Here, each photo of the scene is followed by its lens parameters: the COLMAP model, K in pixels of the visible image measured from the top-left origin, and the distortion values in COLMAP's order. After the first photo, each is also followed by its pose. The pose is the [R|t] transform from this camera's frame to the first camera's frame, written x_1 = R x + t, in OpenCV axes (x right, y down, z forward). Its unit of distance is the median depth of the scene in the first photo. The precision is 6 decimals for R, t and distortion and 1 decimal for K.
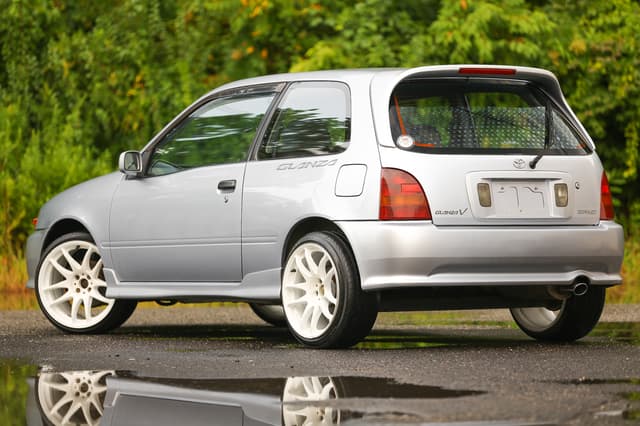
lens RADIAL K [[2967.0, 0, 318.8], [0, 2967.0, 213.8], [0, 0, 1]] dist [1.069123, 1.938562]
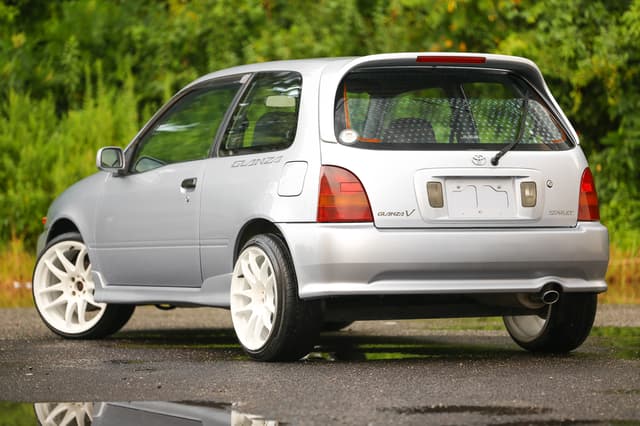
lens RADIAL K [[2735.6, 0, 318.5], [0, 2735.6, 213.2], [0, 0, 1]] dist [0.840319, -0.255470]
pose [[0.989383, 0.000231, -0.145331, 0.135421], [0.000410, 0.999990, 0.004379, -0.004104], [0.145330, -0.004393, 0.989373, 0.154293]]
